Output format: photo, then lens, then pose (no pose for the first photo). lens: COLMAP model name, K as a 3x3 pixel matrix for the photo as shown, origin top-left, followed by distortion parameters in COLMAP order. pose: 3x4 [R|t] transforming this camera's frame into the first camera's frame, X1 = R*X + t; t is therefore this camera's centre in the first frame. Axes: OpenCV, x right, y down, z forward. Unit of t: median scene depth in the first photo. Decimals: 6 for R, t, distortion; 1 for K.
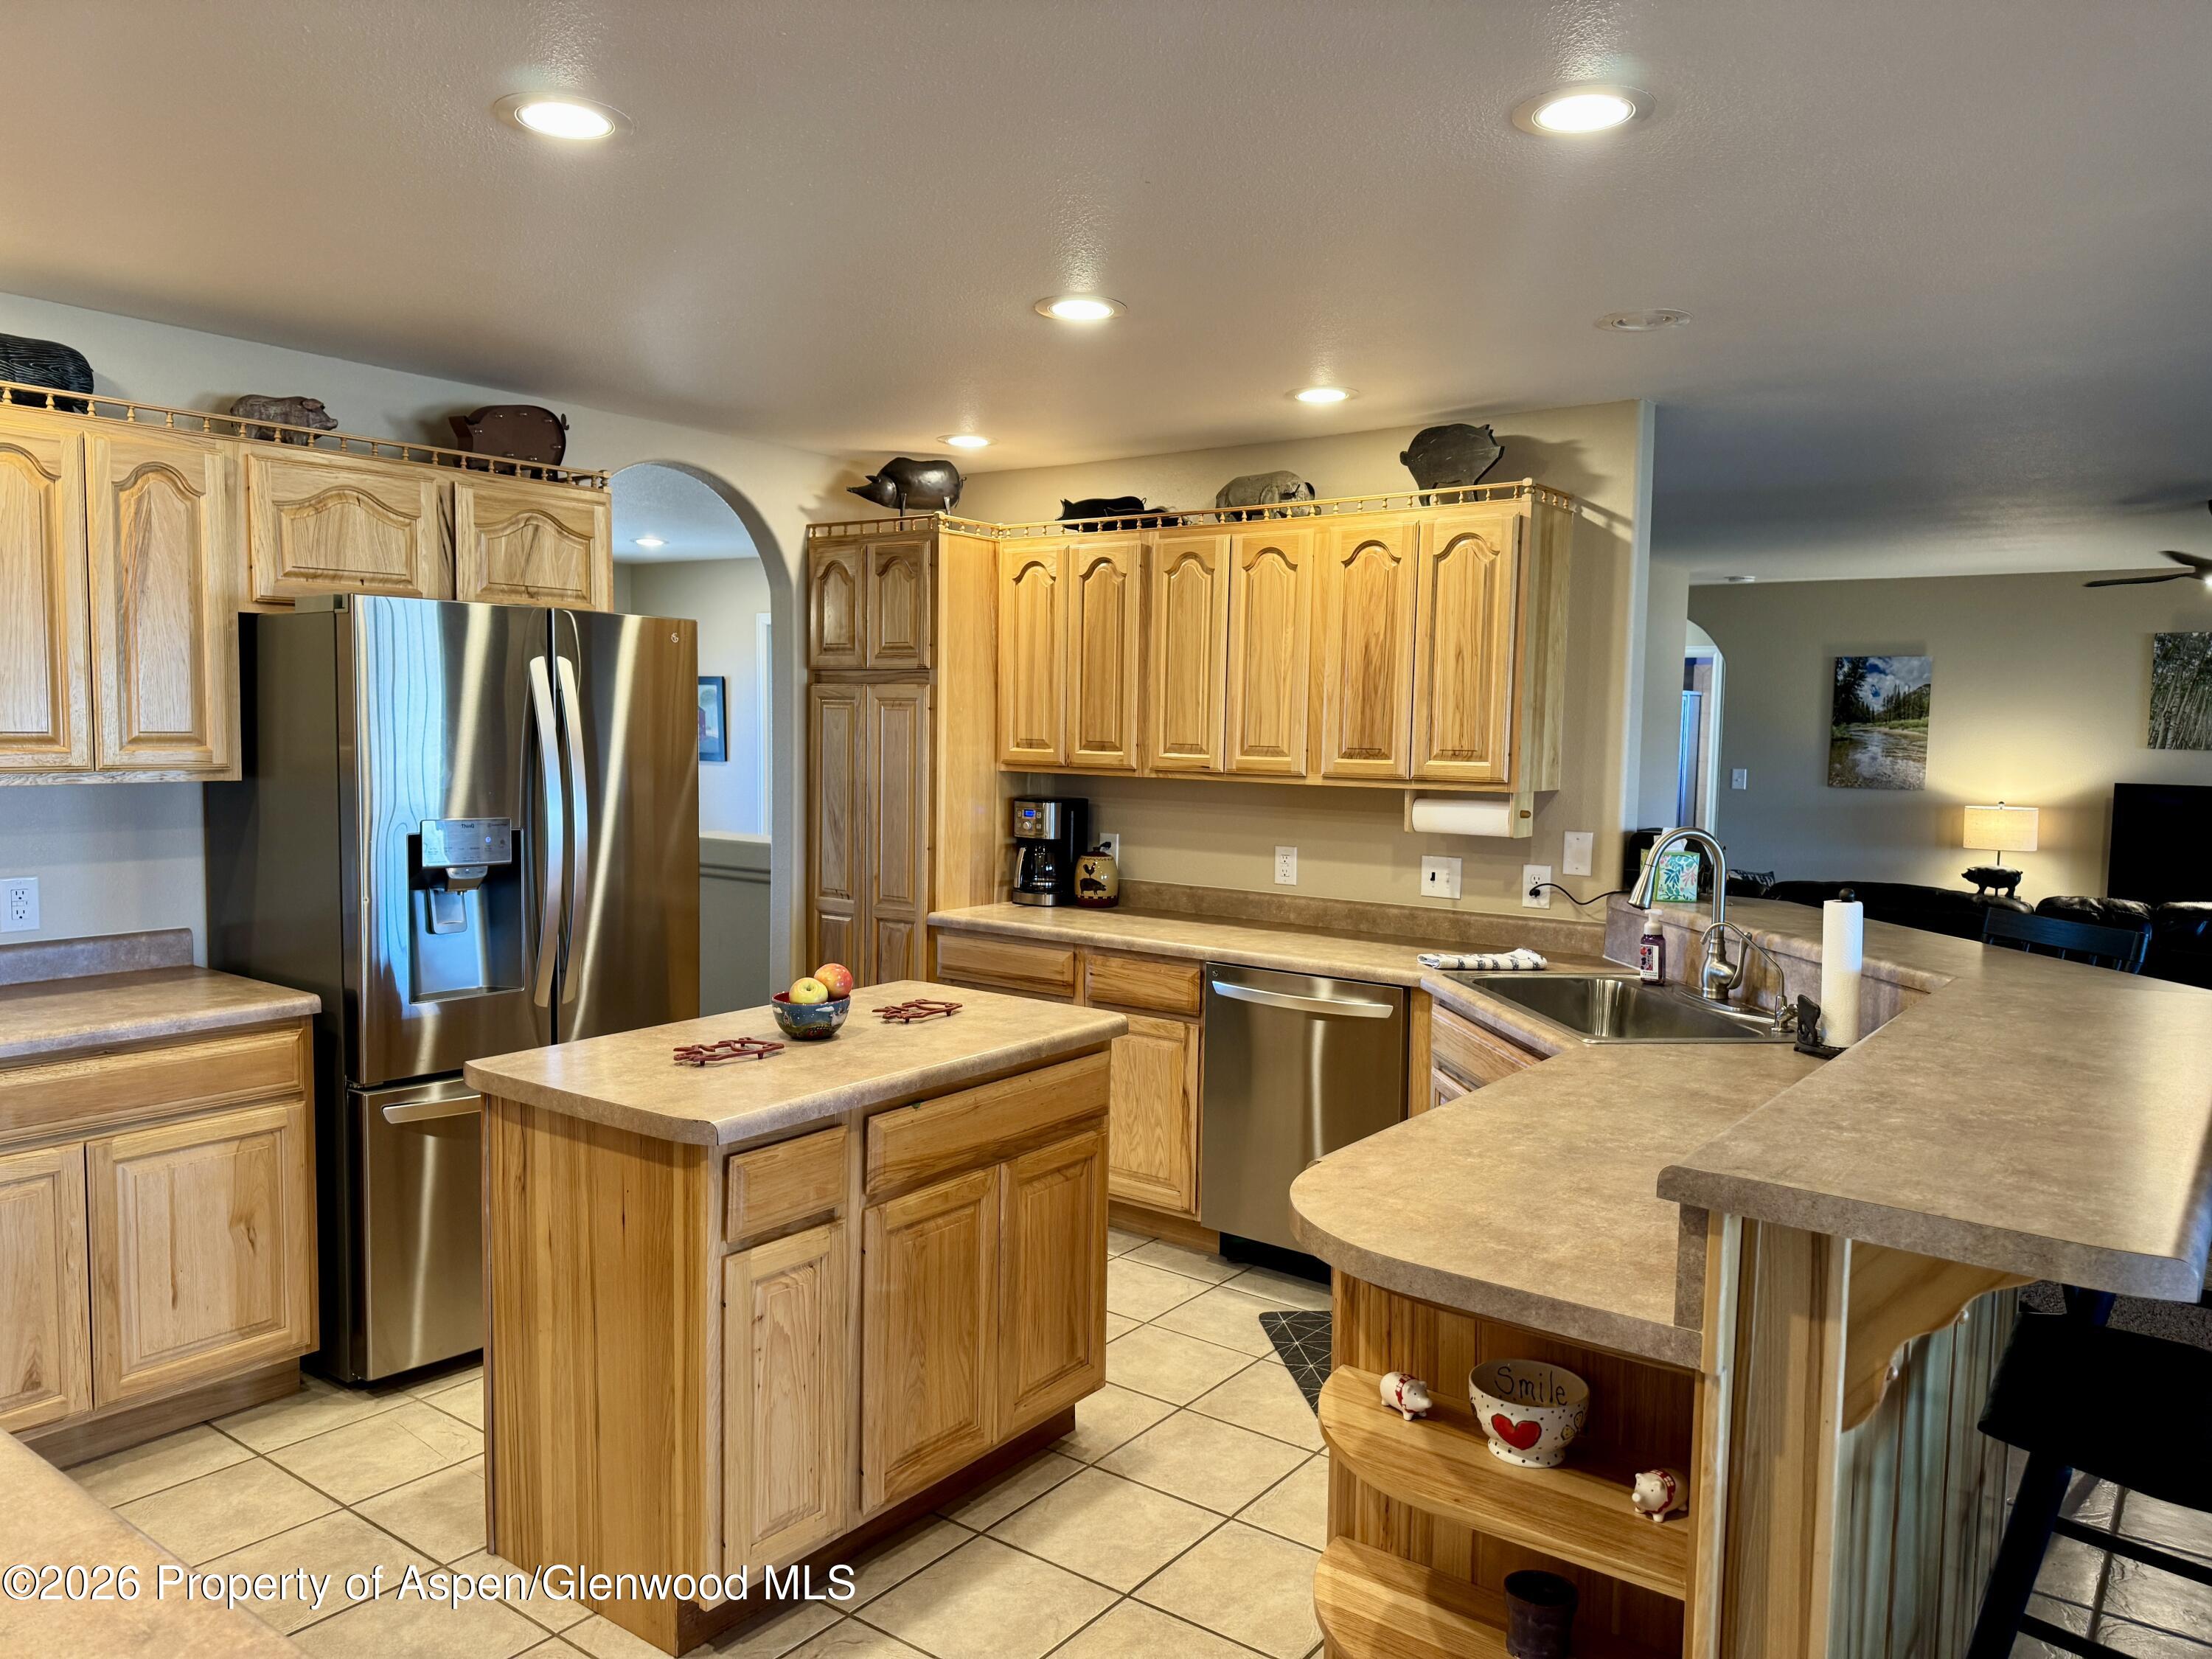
lens RADIAL K [[1564.8, 0, 1116.3], [0, 1564.8, 828.4], [0, 0, 1]] dist [0.045722, -0.054099]
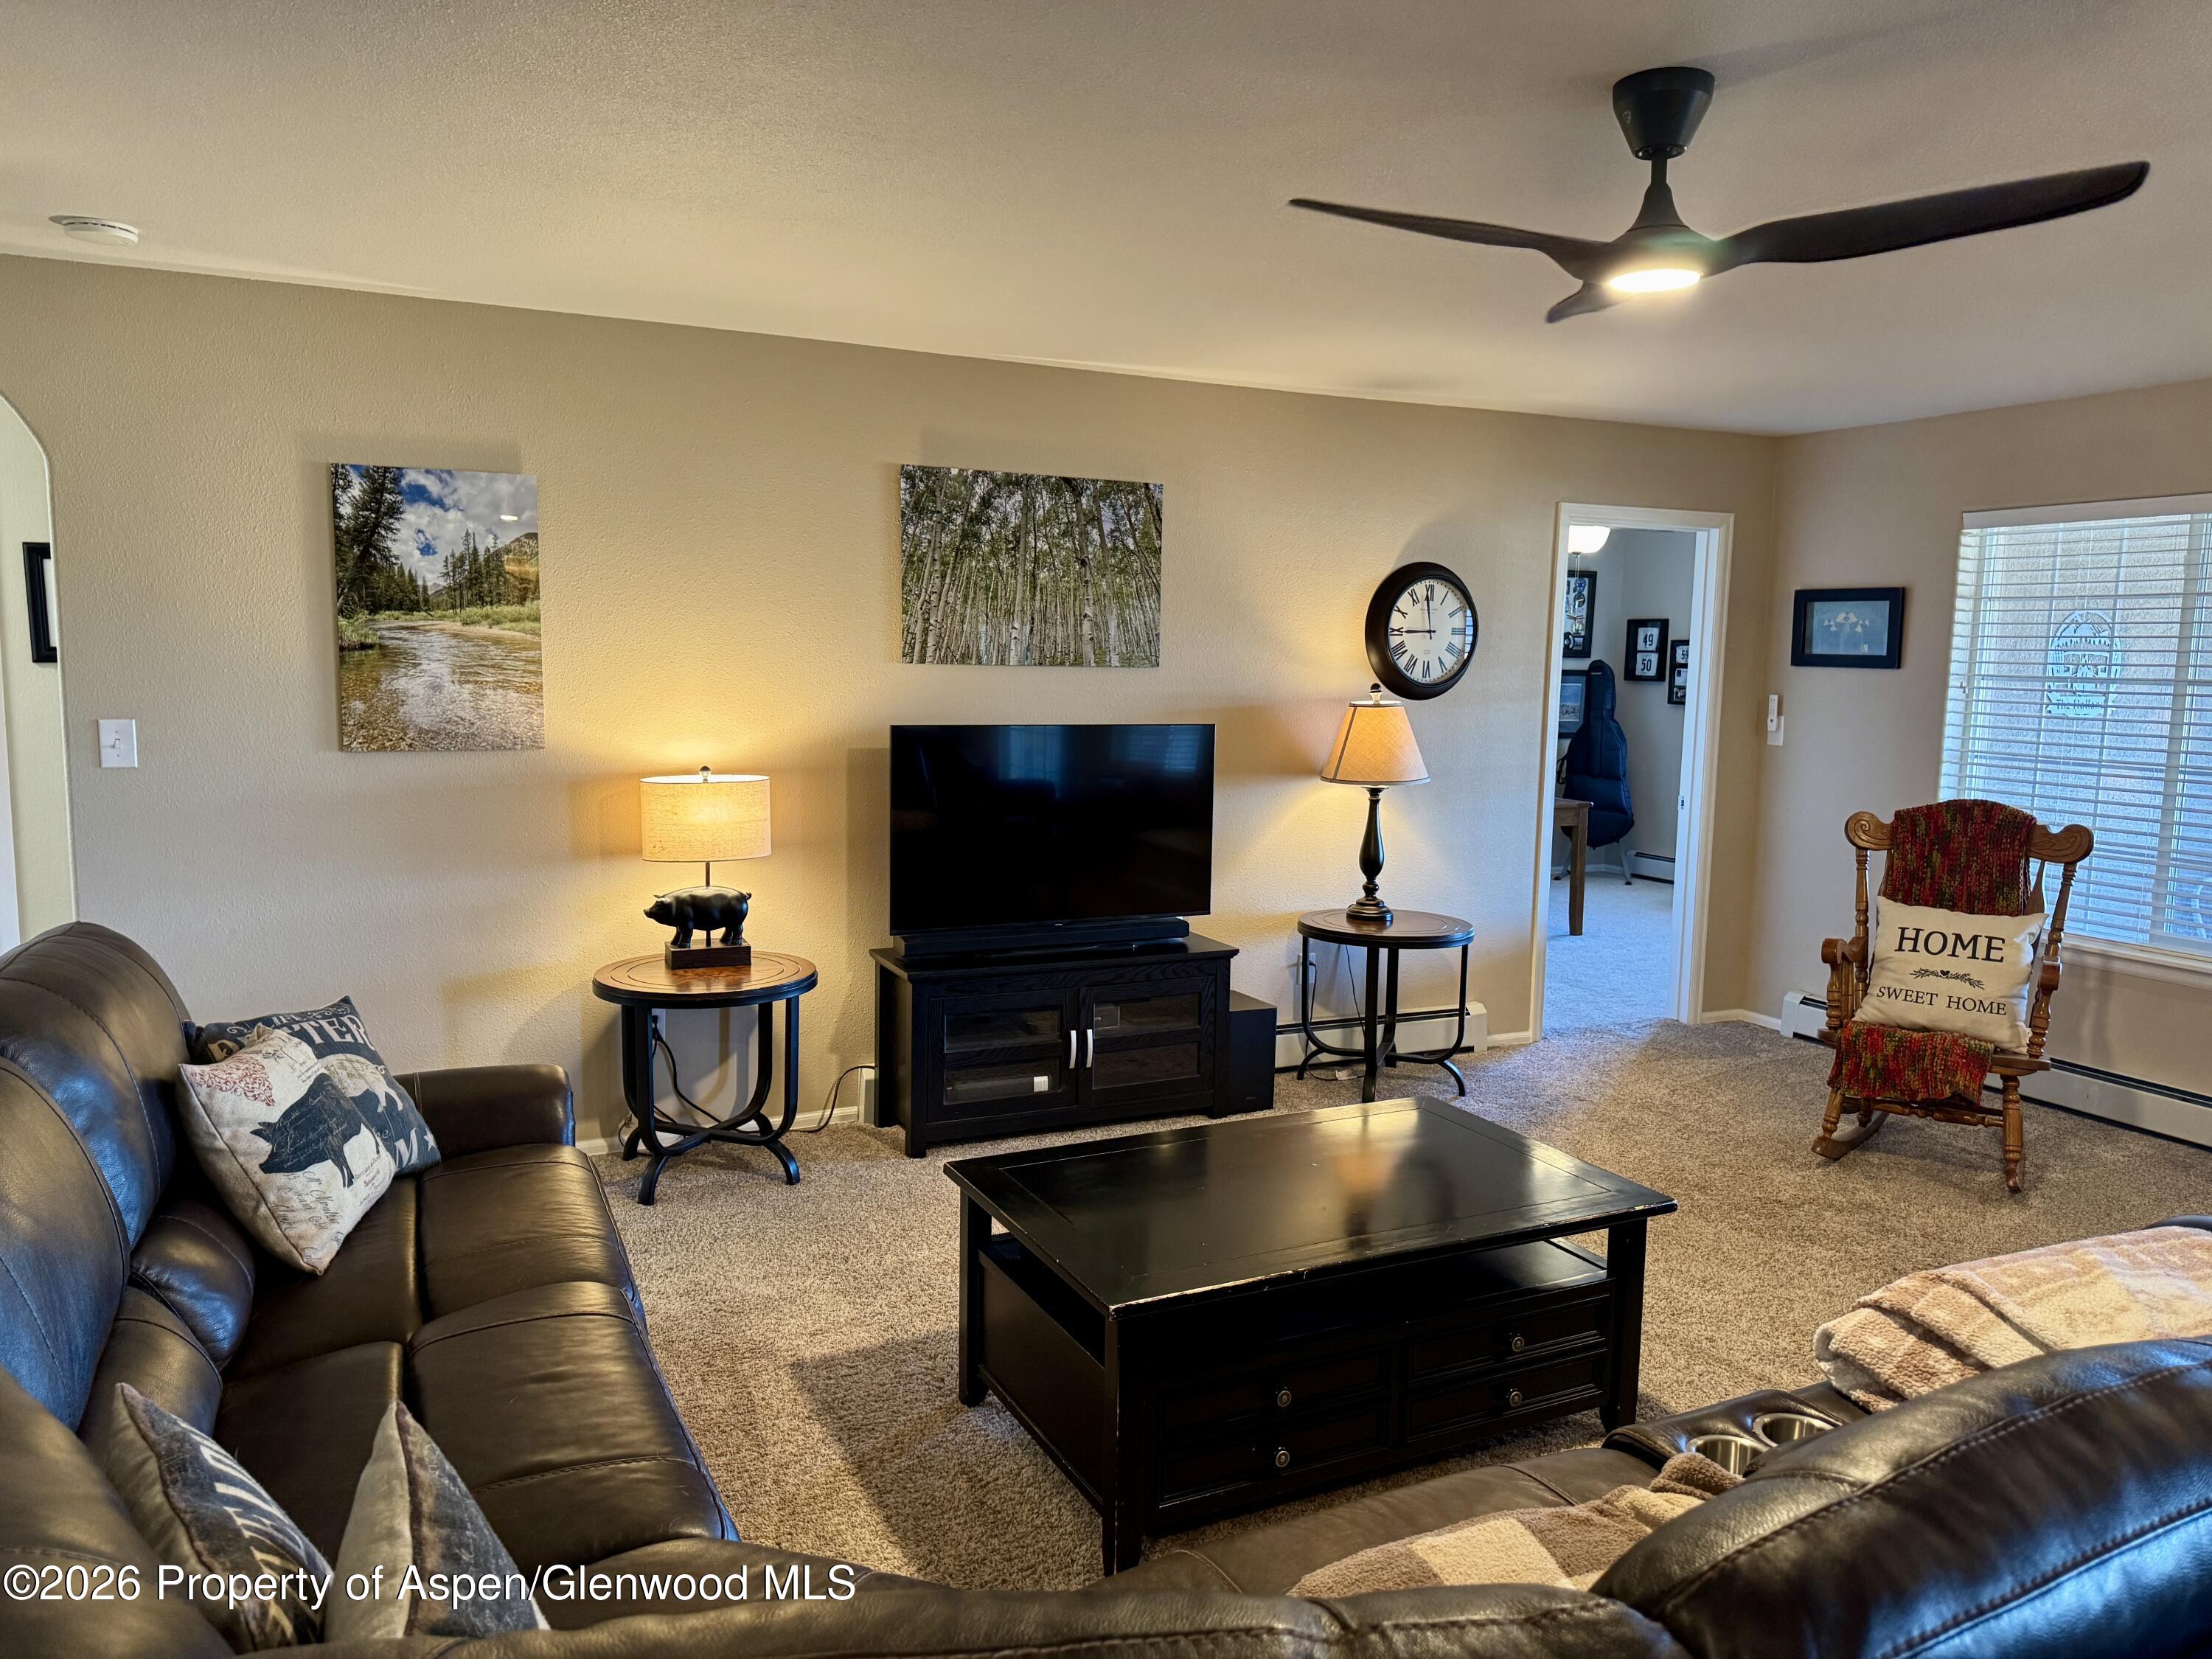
lens RADIAL K [[1551.7, 0, 1111.4], [0, 1551.7, 840.3], [0, 0, 1]] dist [0.216092, -0.429270]
pose [[0.460298, -0.118246, 0.879855, 0.211394], [0.053708, 0.992984, 0.105352, -0.054389], [-0.886139, -0.001238, 0.463419, 0.850411]]
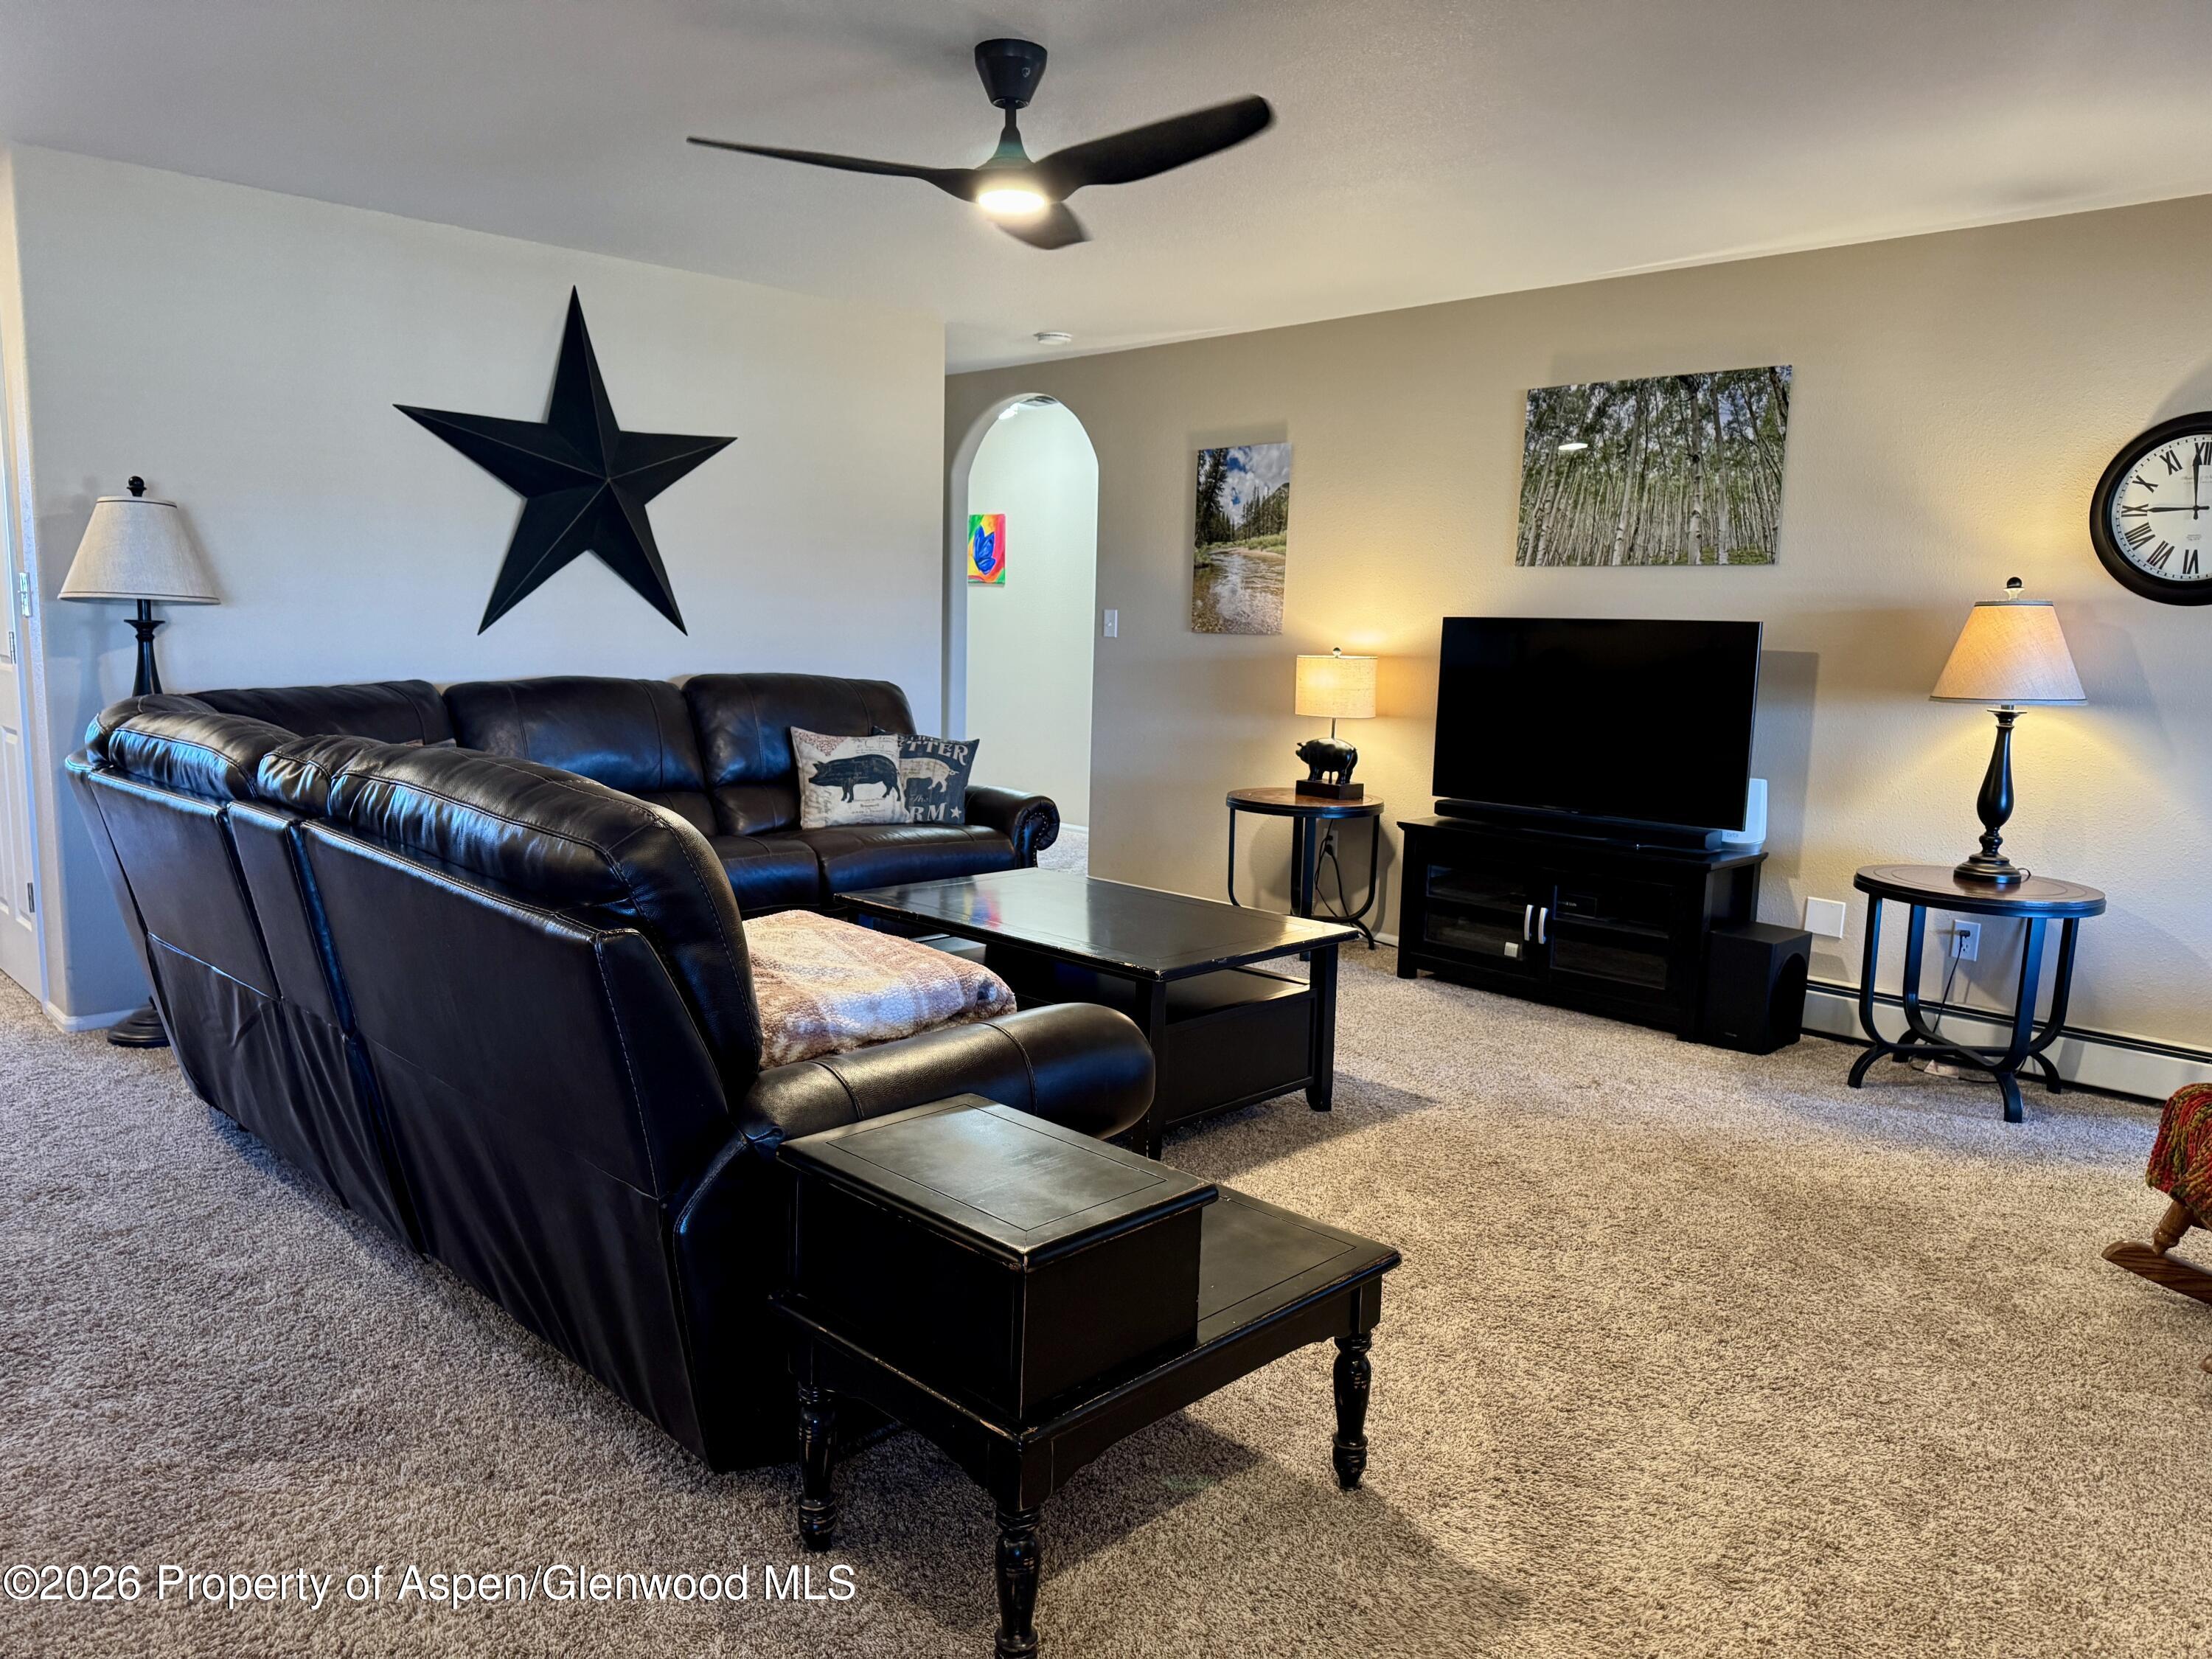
lens RADIAL K [[1551.7, 0, 1111.4], [0, 1551.7, 840.3], [0, 0, 1]] dist [0.216092, -0.429270]
pose [[0.988824, 0.029683, -0.146101, 0.755561], [-0.019411, 0.997271, 0.071236, 0.027882], [0.147816, -0.067604, 0.986702, 0.388461]]
